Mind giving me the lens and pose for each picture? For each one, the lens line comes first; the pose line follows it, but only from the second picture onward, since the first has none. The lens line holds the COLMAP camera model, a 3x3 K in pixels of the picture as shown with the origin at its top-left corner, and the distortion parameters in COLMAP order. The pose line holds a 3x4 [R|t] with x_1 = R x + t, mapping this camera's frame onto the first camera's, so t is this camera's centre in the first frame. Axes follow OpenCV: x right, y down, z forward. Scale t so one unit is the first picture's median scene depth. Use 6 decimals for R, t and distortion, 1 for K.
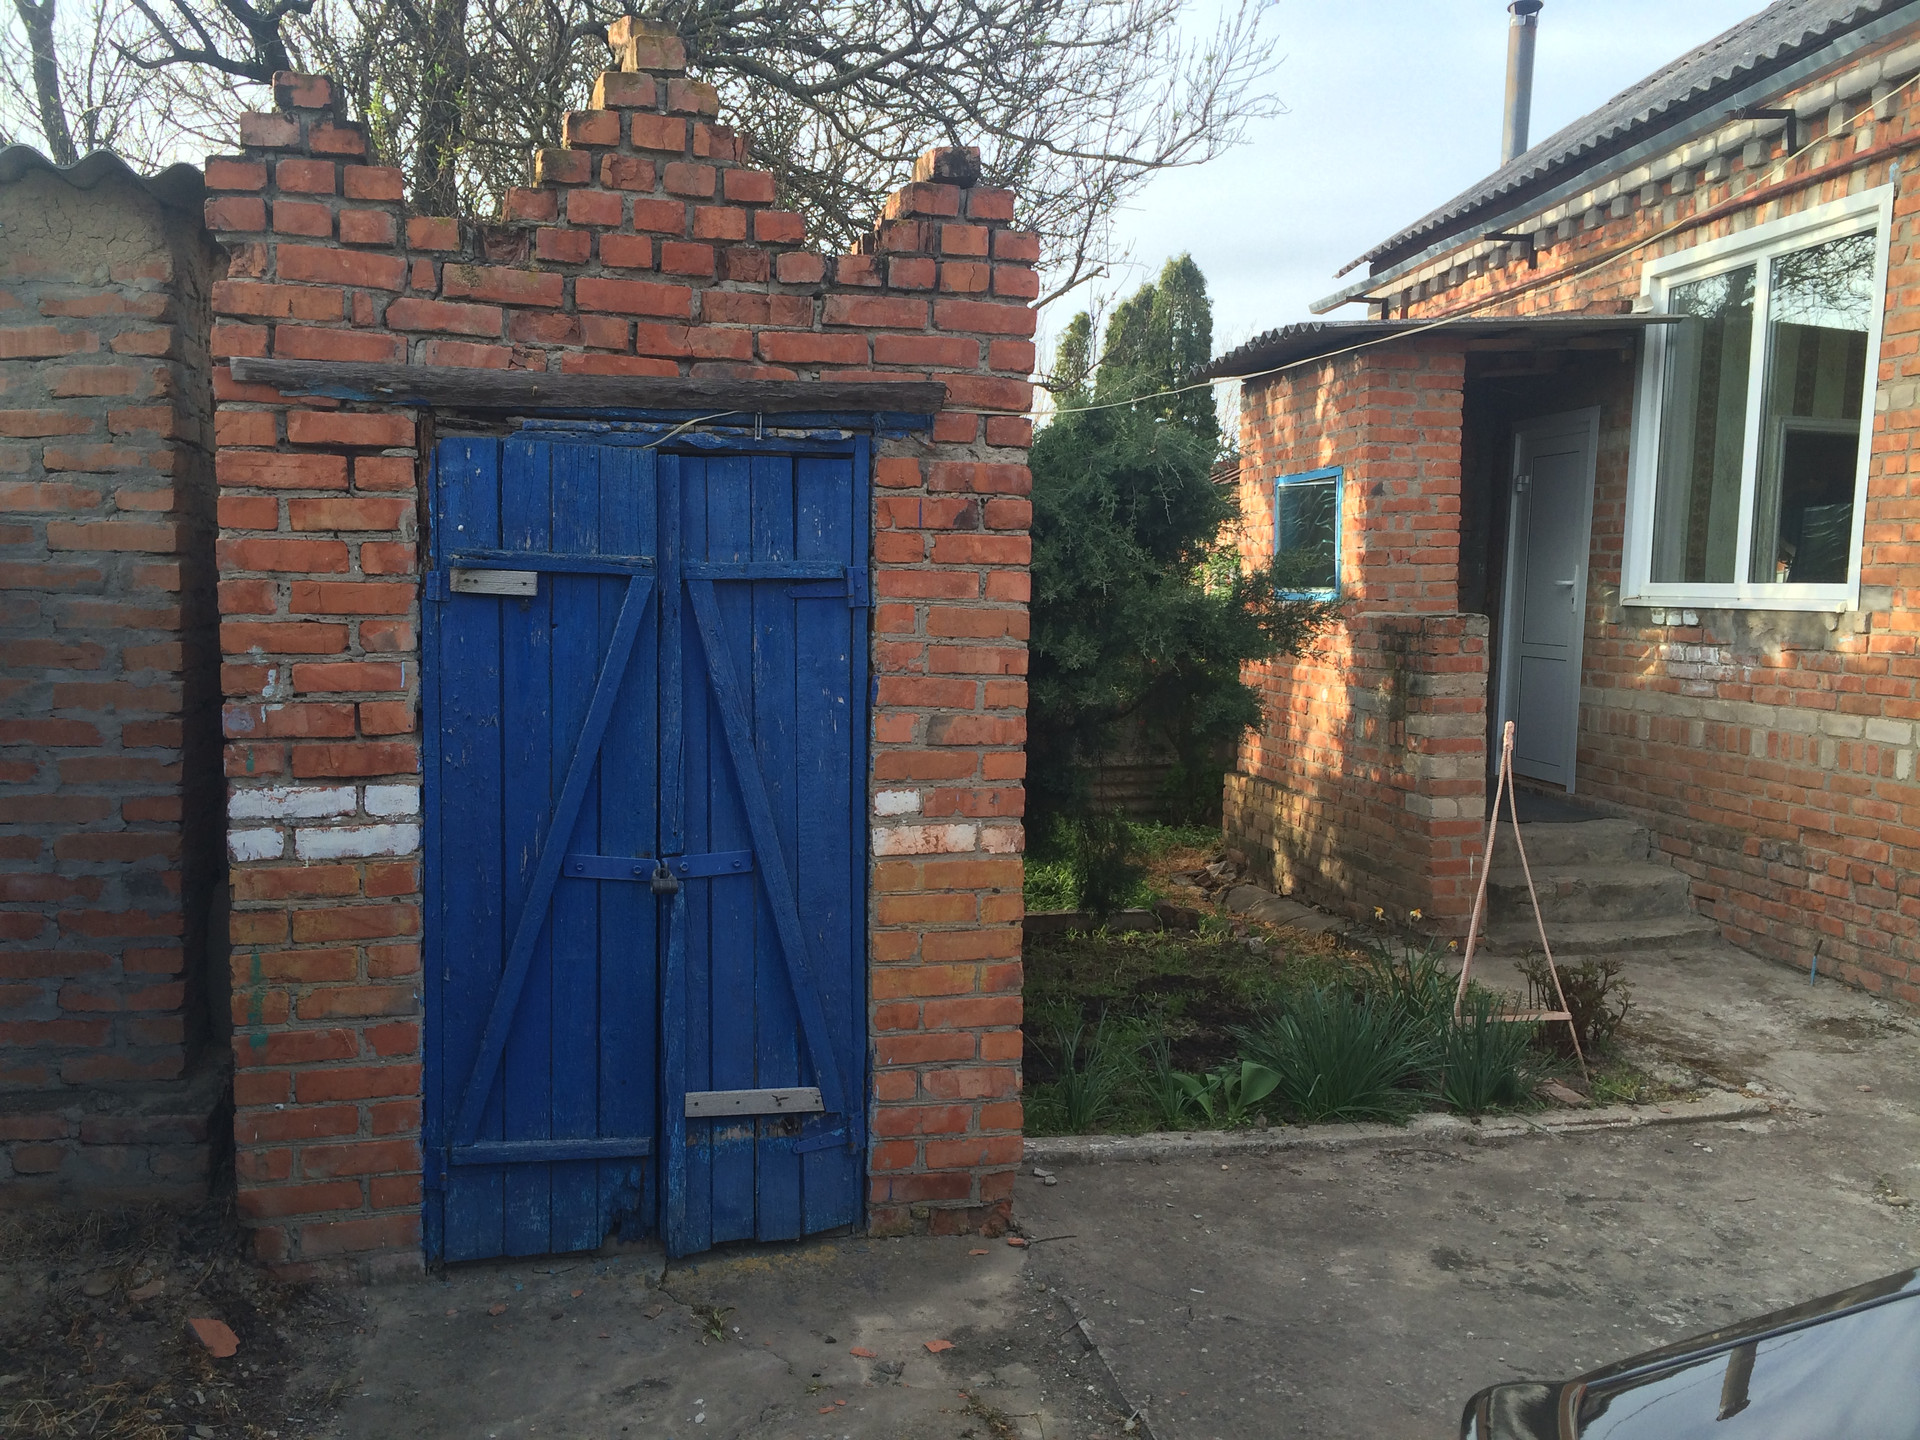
lens RADIAL K [[1663.6, 0, 962.3], [0, 1663.6, 728.0], [0, 0, 1]] dist [0.113424, -0.151555]
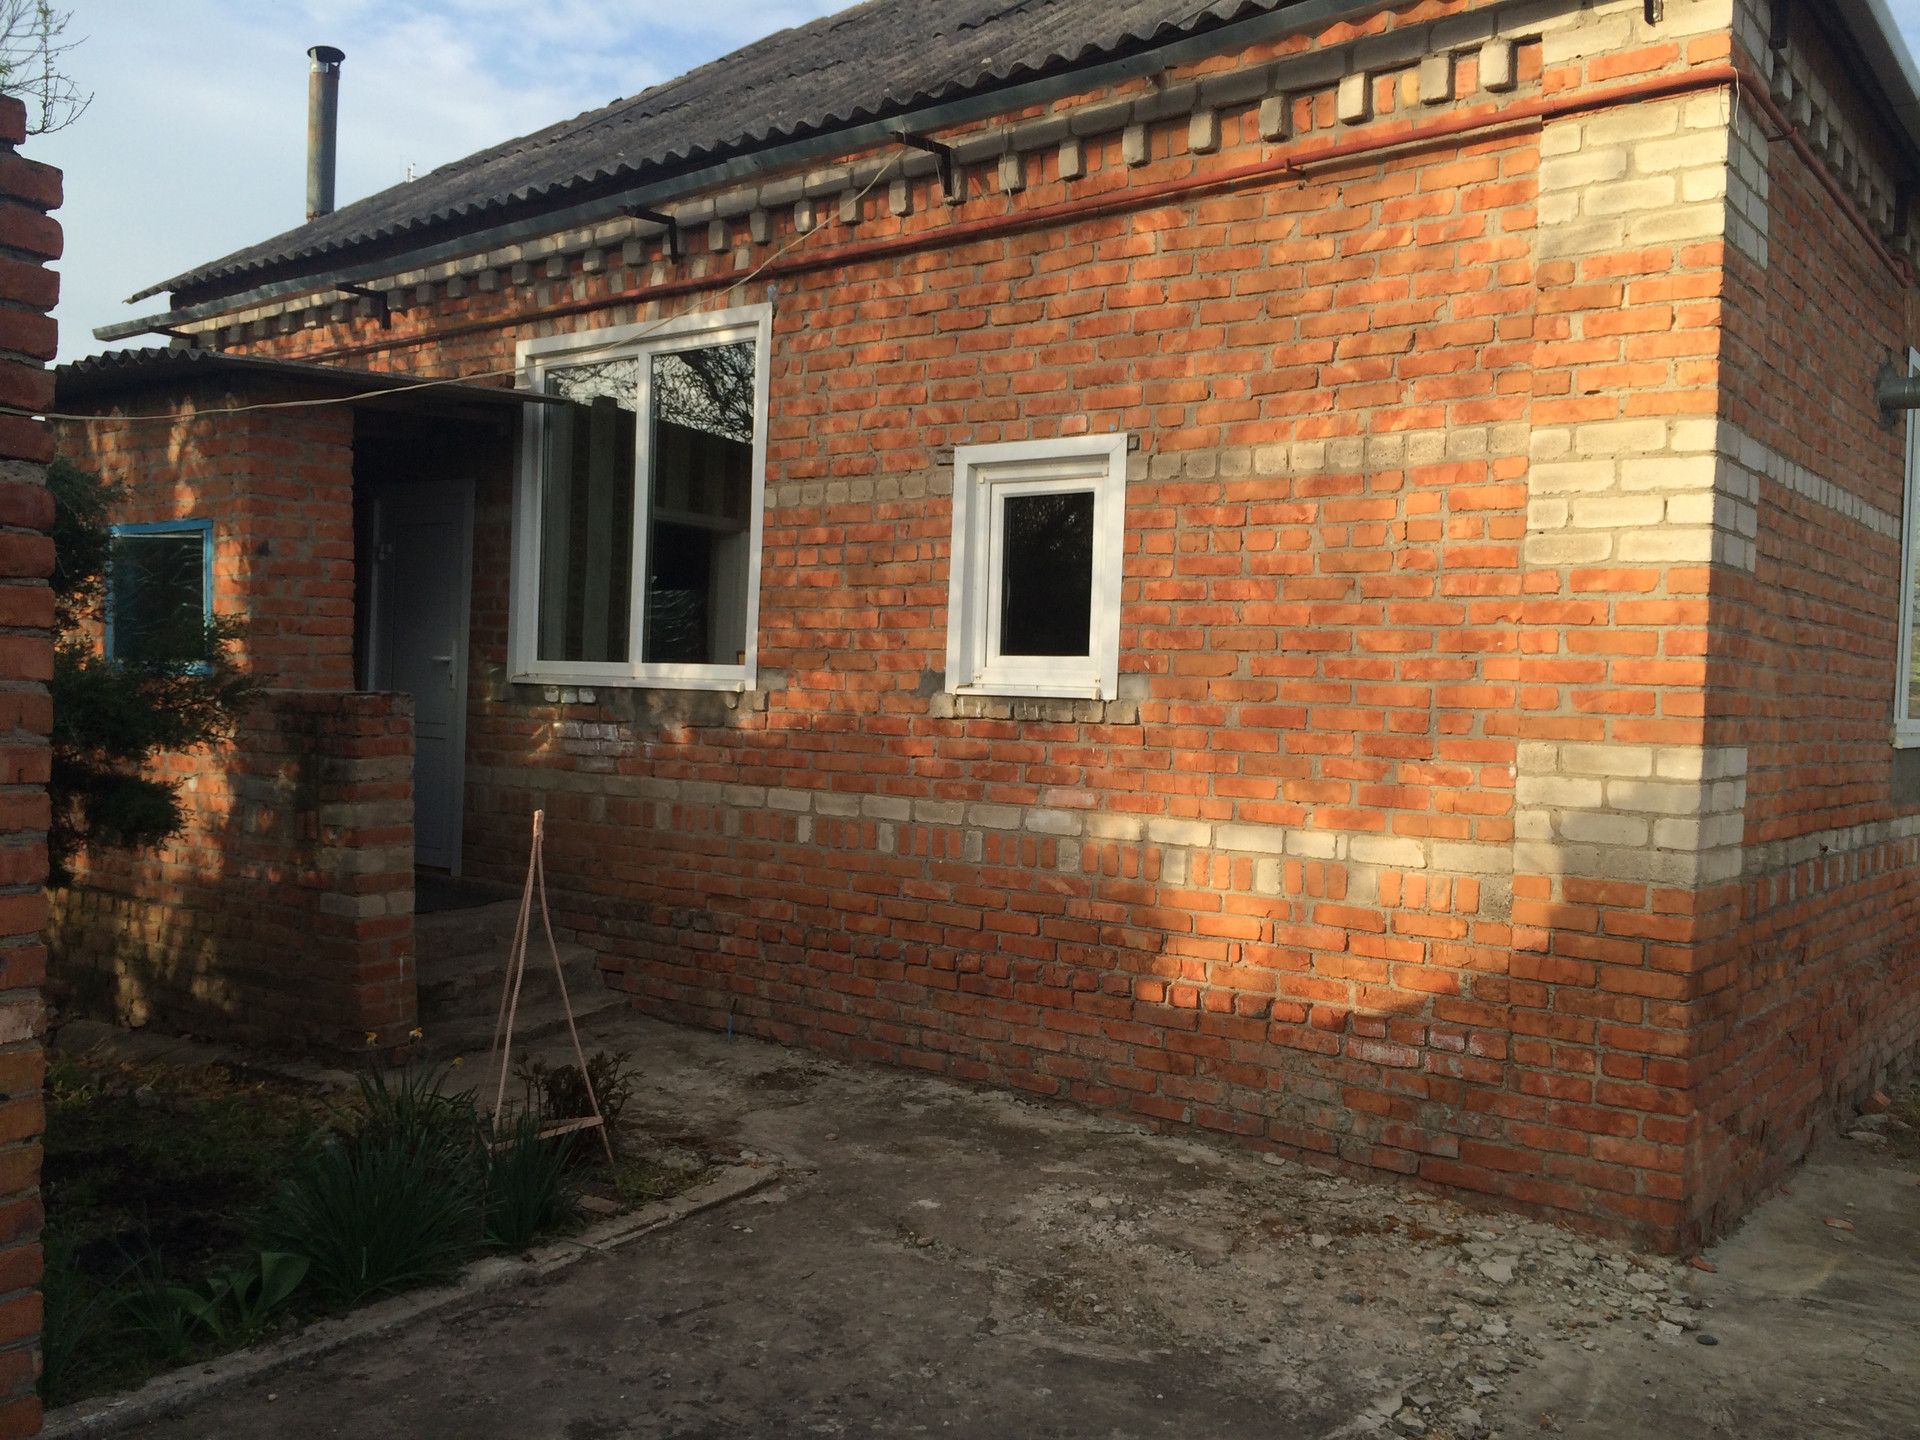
lens RADIAL K [[1663.6, 0, 962.3], [0, 1663.6, 728.0], [0, 0, 1]] dist [0.113424, -0.151555]
pose [[0.736228, -0.014364, 0.676582, -0.089449], [0.043247, 0.998730, -0.025857, -0.010730], [-0.675351, 0.048297, 0.735914, 0.116430]]
